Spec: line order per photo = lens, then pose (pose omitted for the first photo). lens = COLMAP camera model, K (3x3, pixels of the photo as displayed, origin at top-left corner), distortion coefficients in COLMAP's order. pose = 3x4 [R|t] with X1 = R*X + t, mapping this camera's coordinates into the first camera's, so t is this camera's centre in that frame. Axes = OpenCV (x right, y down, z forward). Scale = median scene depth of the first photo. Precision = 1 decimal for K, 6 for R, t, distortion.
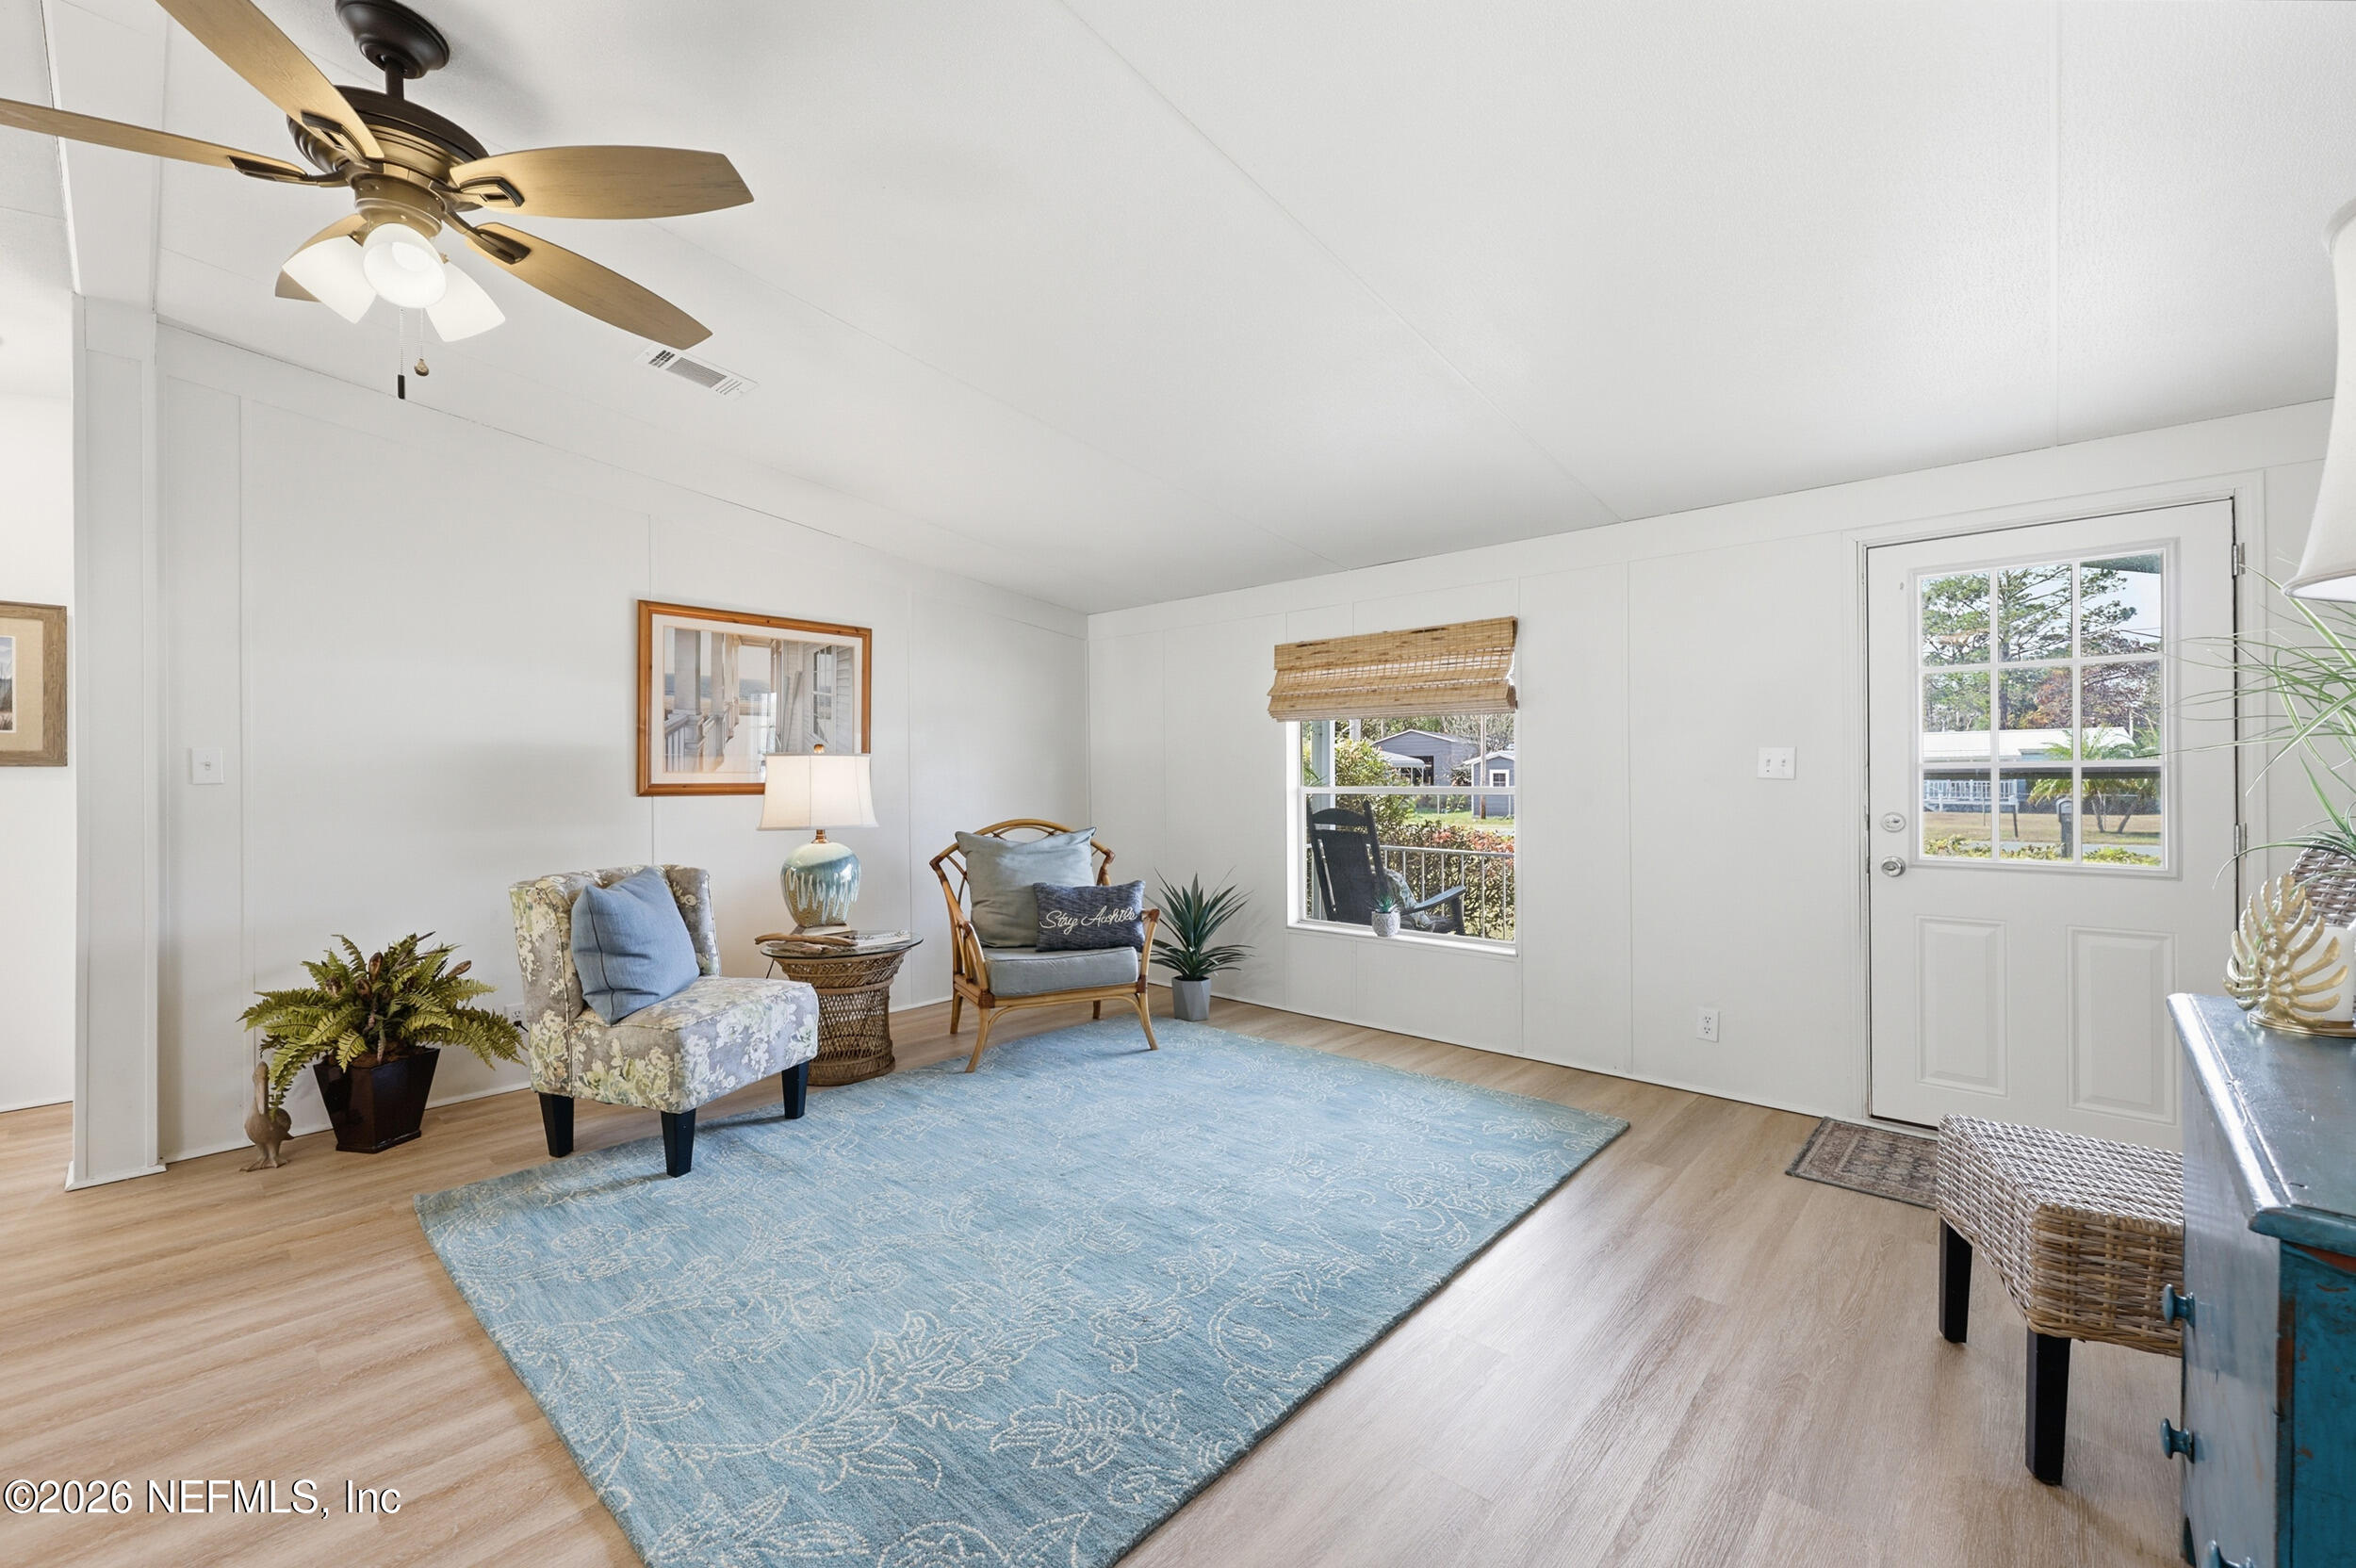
lens RADIAL K [[959.7, 0, 1183.4], [0, 959.7, 774.6], [0, 0, 1]] dist [-0.001610, -0.000239]
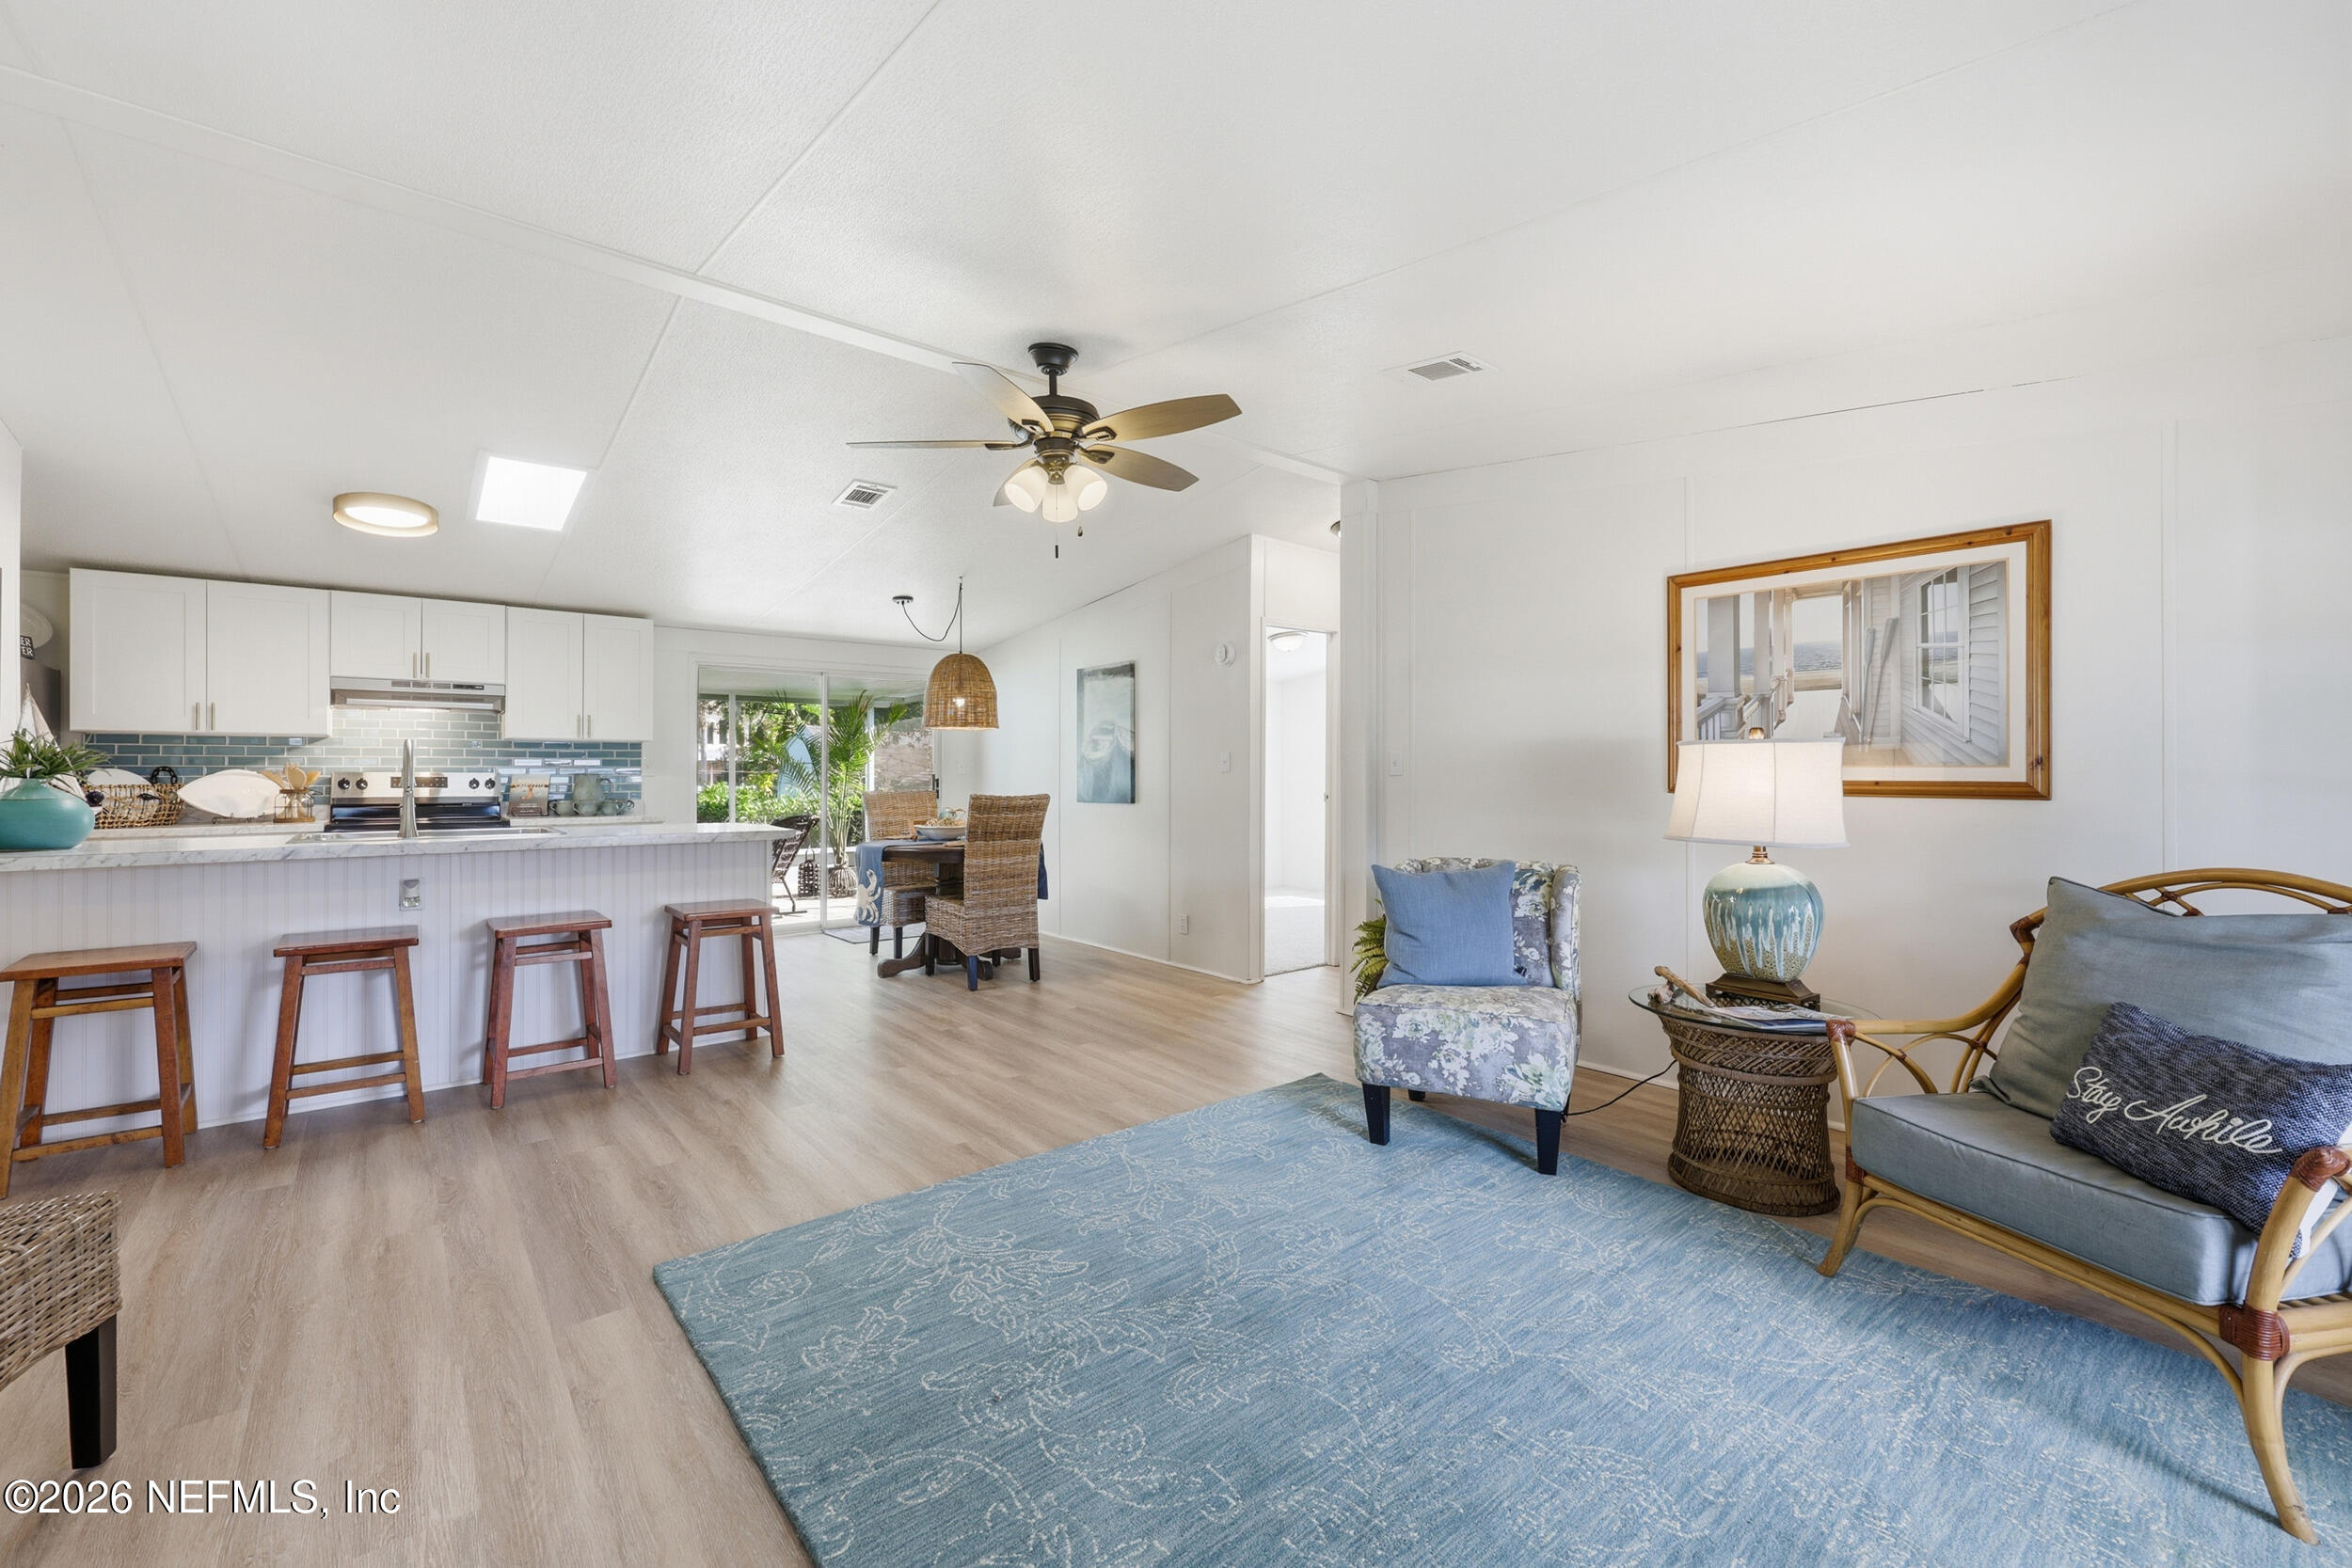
lens RADIAL K [[997.2, 0, 1181.6], [0, 997.2, 774.6], [0, 0, 1]] dist [0.002974, 0.000469]
pose [[-0.160264, 0.004719, -0.987063, 0.430598], [-0.001488, 0.999986, 0.005023, 0.001021], [0.987073, 0.002274, -0.160255, 0.684852]]
